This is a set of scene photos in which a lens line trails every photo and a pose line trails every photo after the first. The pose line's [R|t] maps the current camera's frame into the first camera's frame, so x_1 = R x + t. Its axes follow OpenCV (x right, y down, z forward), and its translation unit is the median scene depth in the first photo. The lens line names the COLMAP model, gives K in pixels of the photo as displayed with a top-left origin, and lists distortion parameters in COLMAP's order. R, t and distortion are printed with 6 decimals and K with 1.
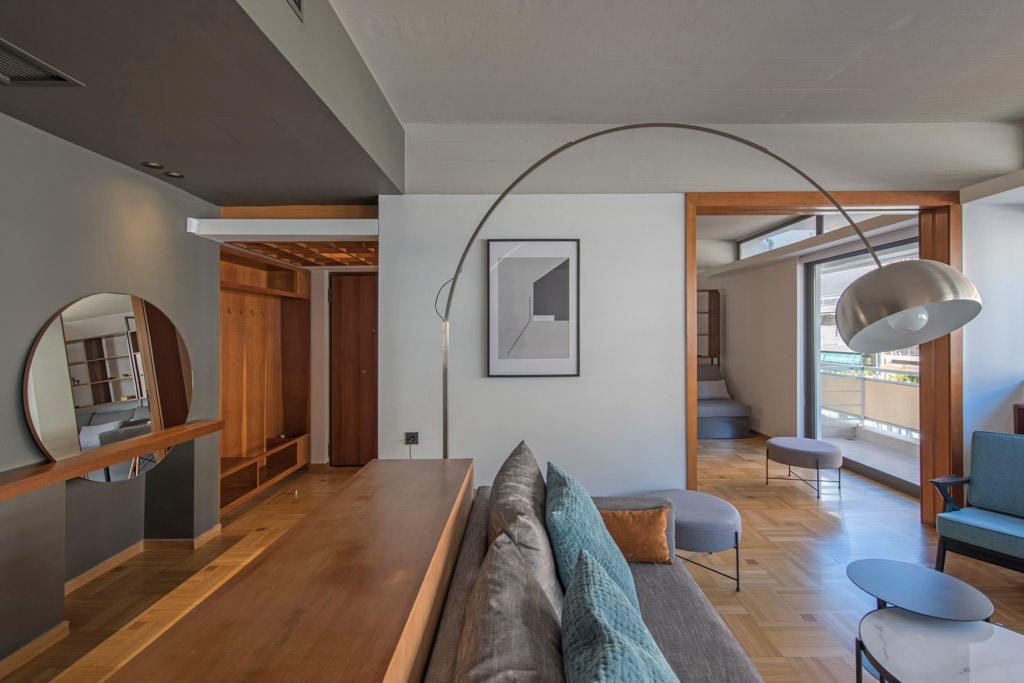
lens RADIAL K [[448.5, 0, 517.9], [0, 448.5, 333.9], [0, 0, 1]] dist [0.001843, 0.000221]
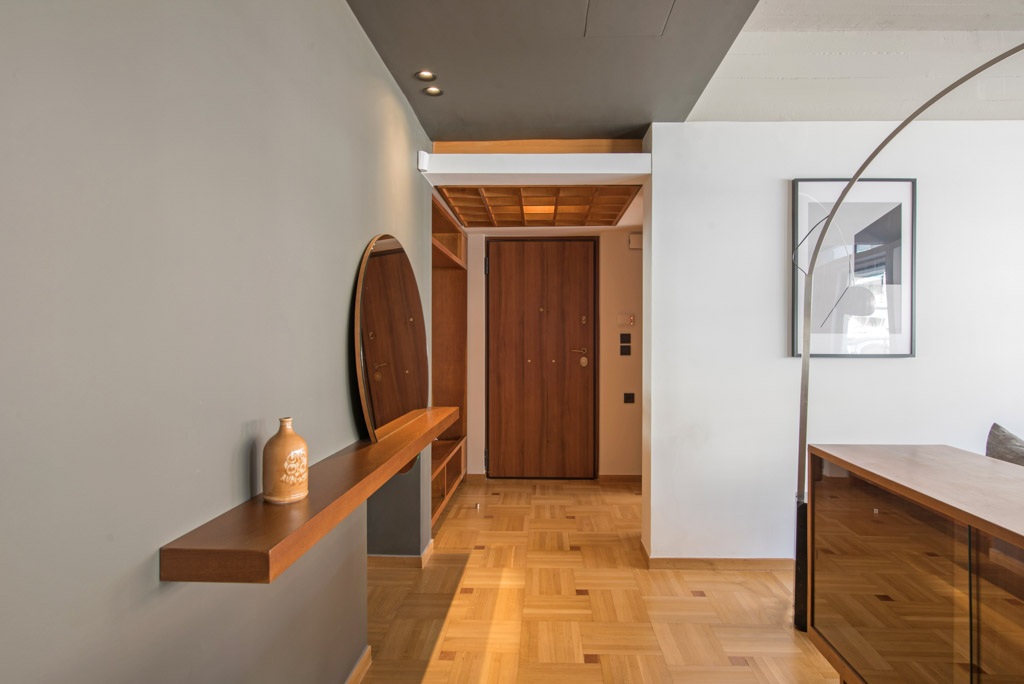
lens RADIAL K [[546.6, 0, 512.2], [0, 546.6, 340.2], [0, 0, 1]] dist [0.016244, -0.000330]
pose [[0.999588, 0.010791, -0.026613, -0.522984], [-0.010883, 0.999935, -0.003301, 0.075975], [0.026576, 0.003590, 0.999640, 0.034631]]
